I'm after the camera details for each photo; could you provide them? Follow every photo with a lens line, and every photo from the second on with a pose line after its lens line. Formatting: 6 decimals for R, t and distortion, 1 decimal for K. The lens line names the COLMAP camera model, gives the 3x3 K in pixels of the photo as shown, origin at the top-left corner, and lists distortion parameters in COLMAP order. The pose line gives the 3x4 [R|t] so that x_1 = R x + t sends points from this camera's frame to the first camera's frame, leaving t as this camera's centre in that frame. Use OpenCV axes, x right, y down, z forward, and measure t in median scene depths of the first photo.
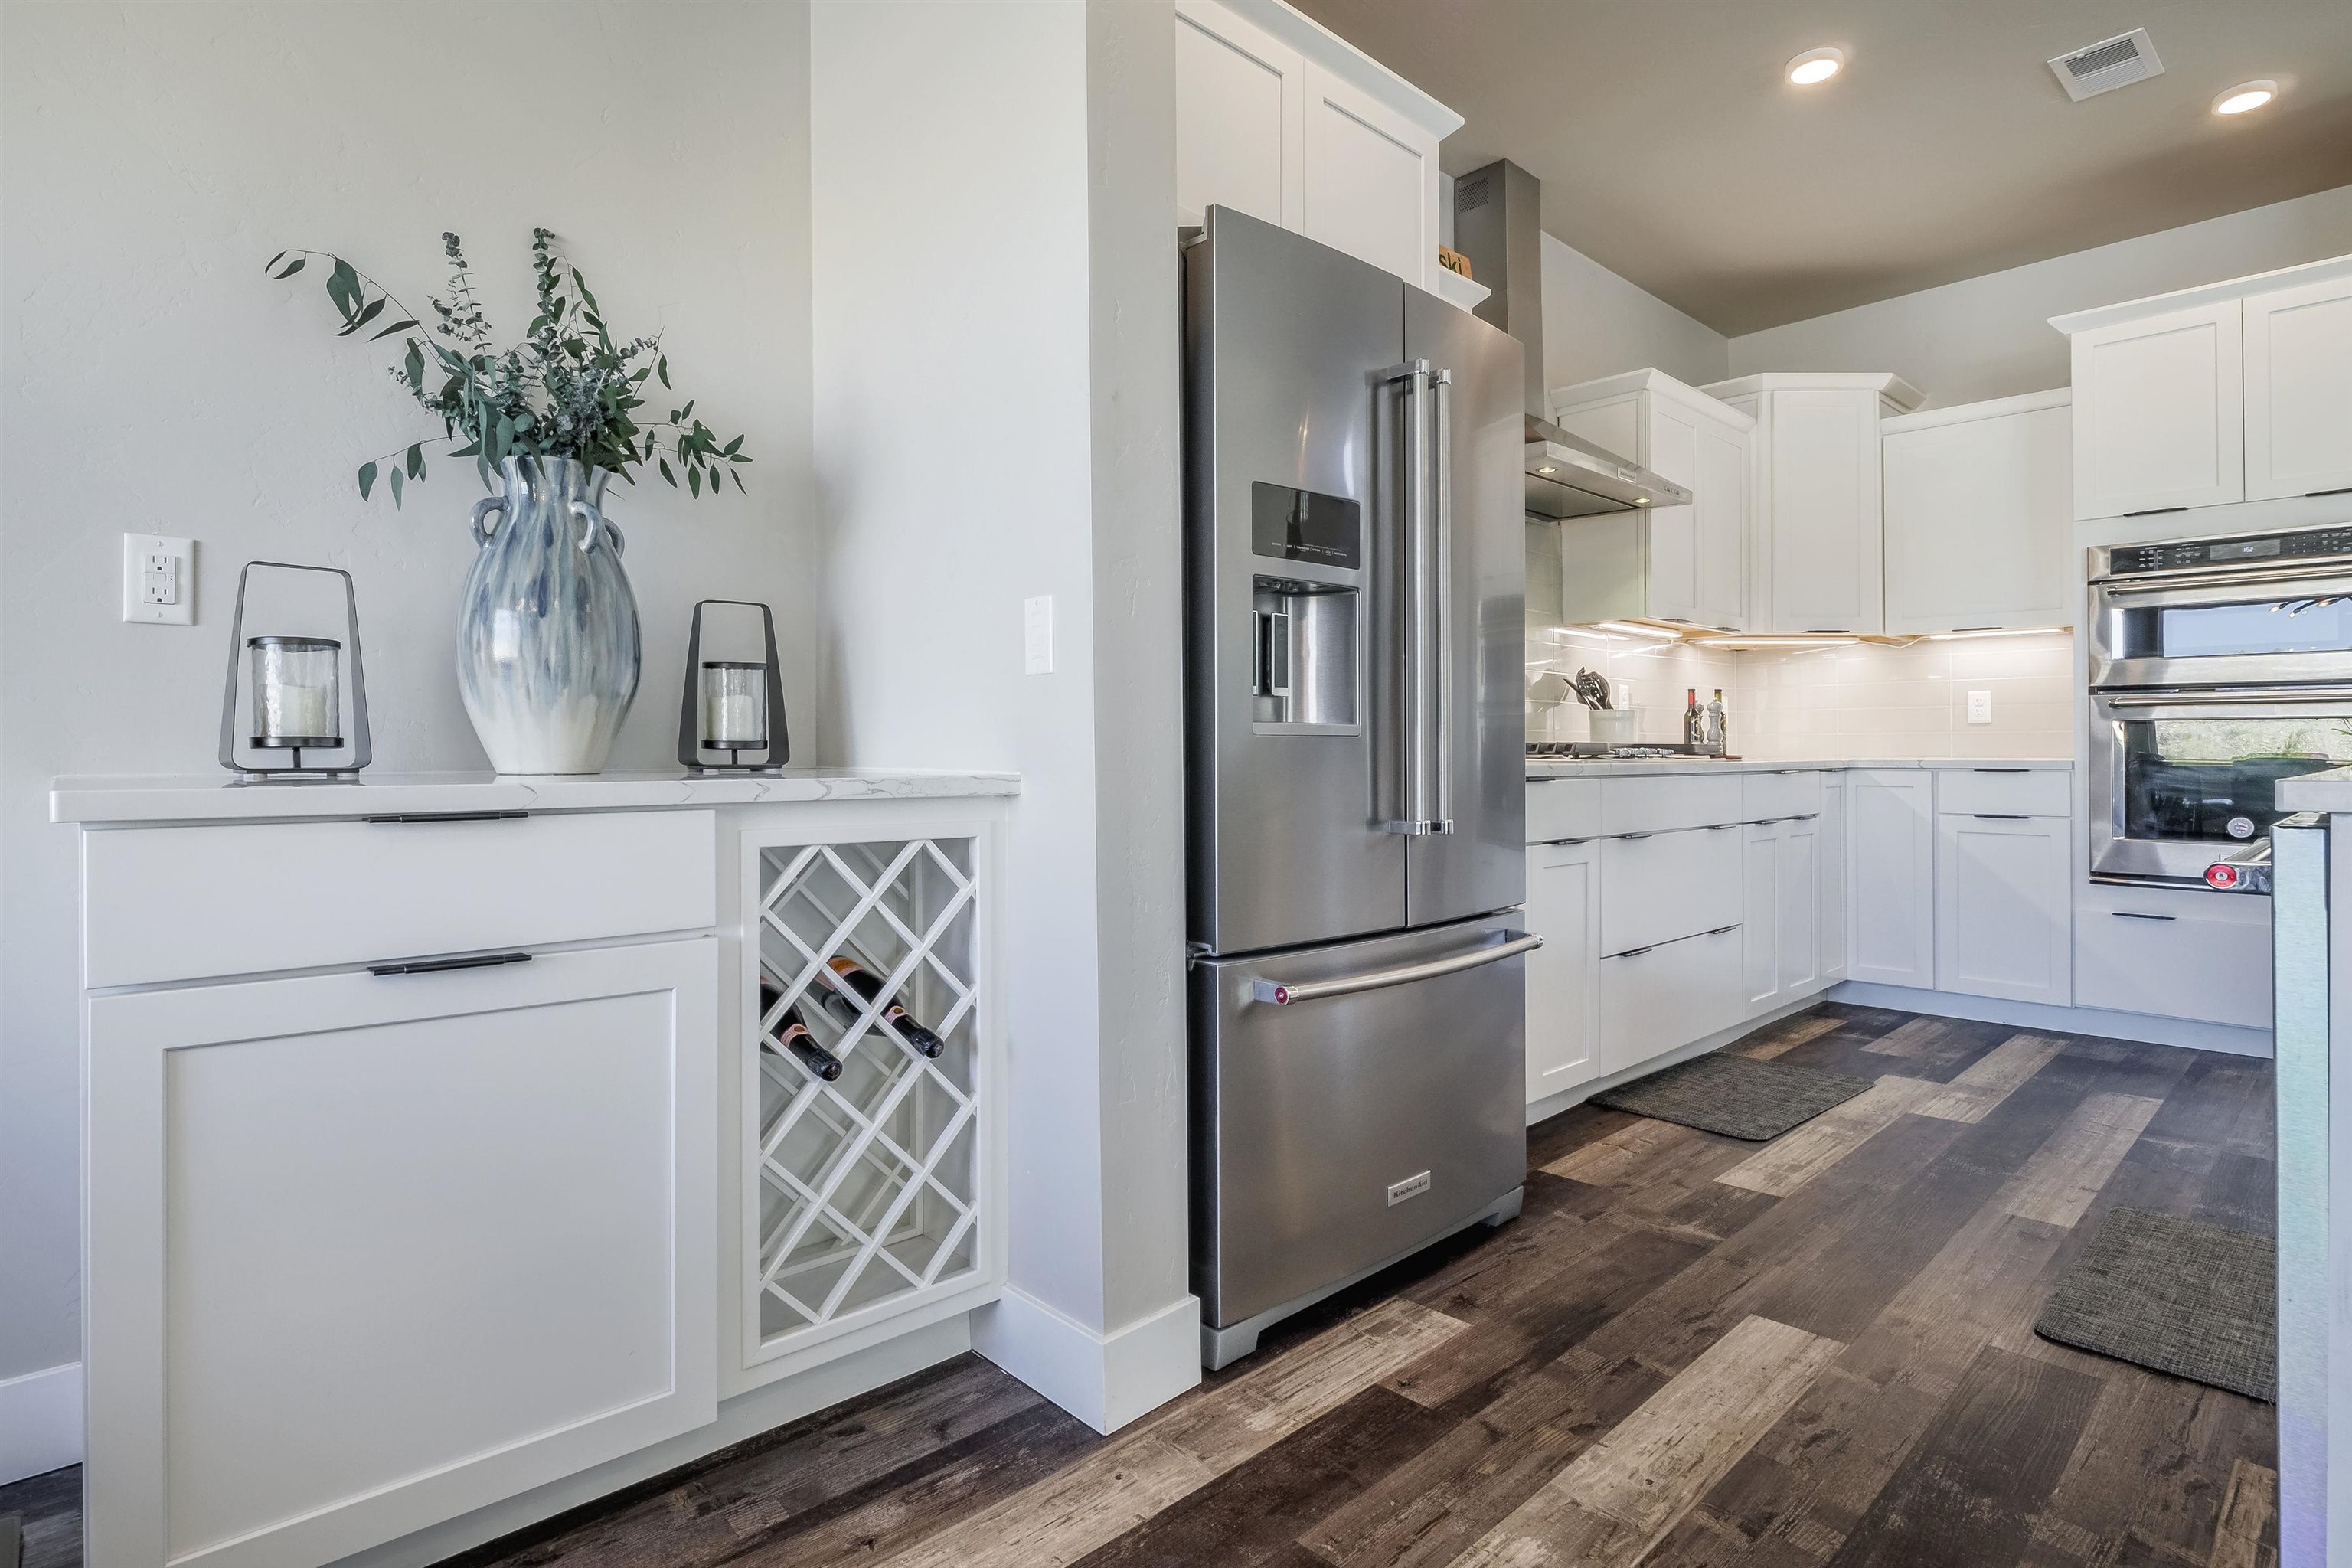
lens RADIAL K [[1176.4, 0, 1167.2], [0, 1176.4, 745.5], [0, 0, 1]] dist [-0.012249, -0.000009]
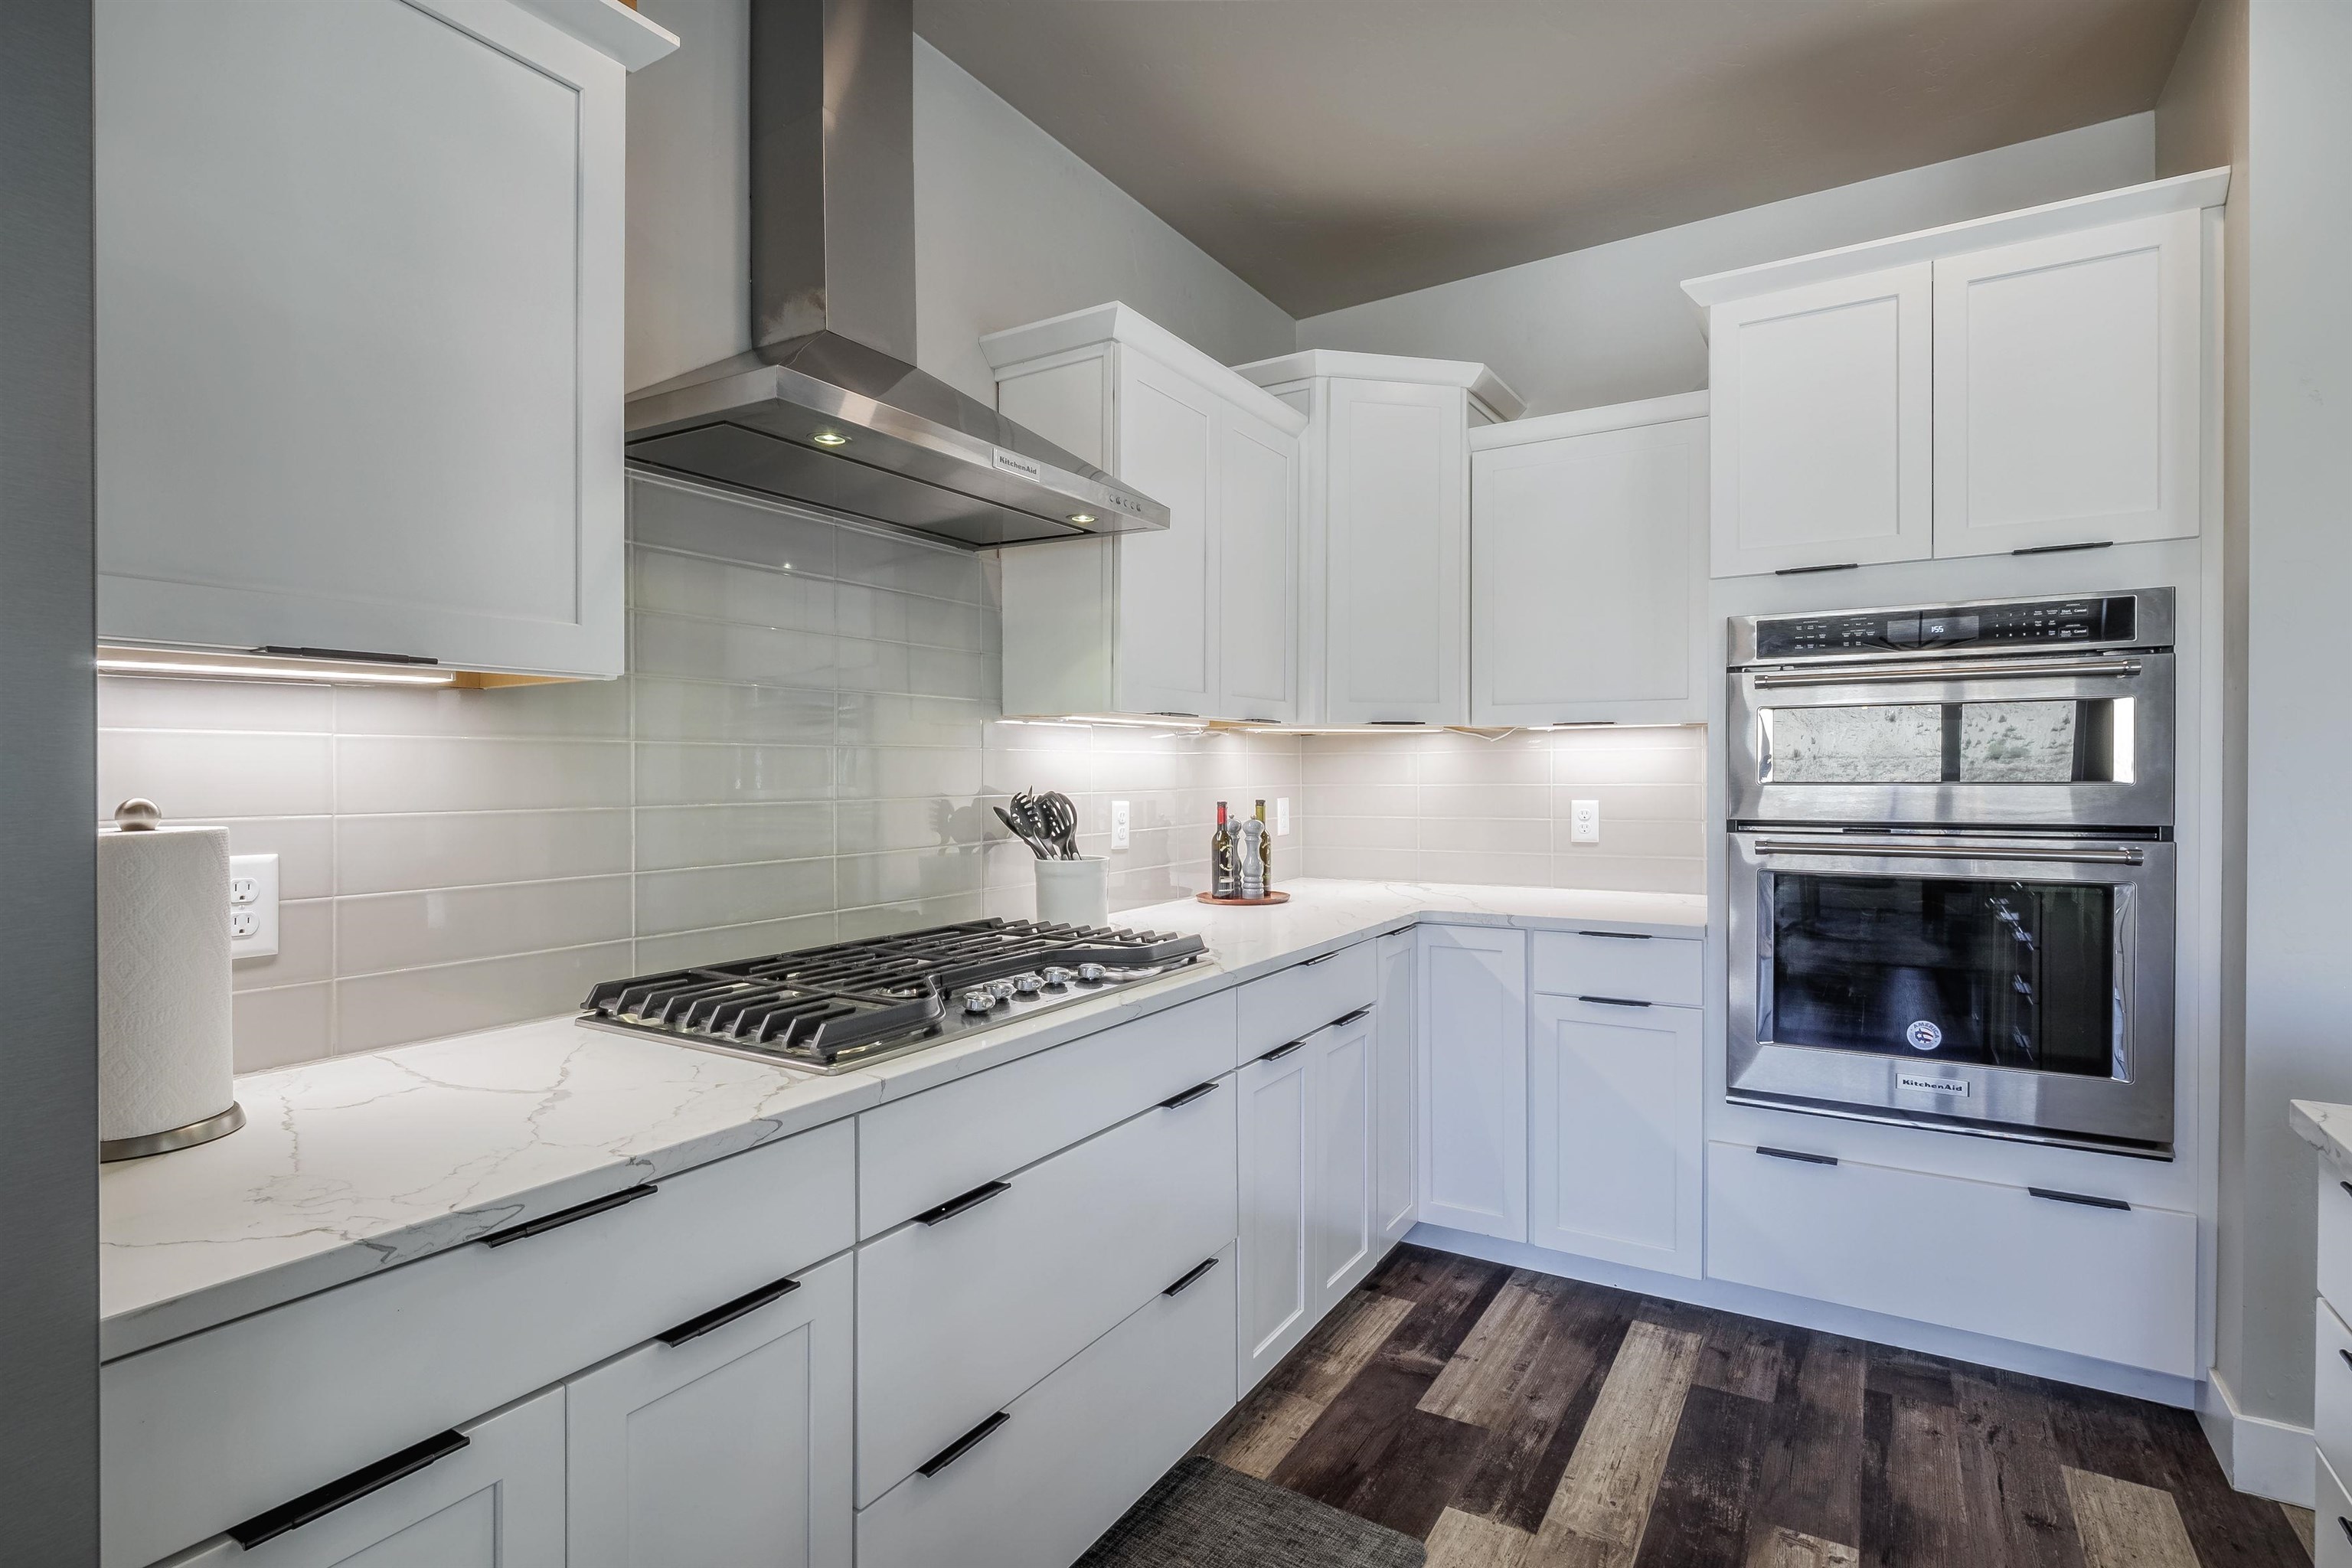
lens RADIAL K [[1131.1, 0, 1167.4], [0, 1131.1, 768.9], [0, 0, 1]] dist [-0.012857, -0.000345]
pose [[0.967502, -0.005512, 0.252805, 0.638715], [0.005168, 0.999985, 0.002024, -0.178874], [-0.252812, -0.000652, 0.967515, 0.941889]]
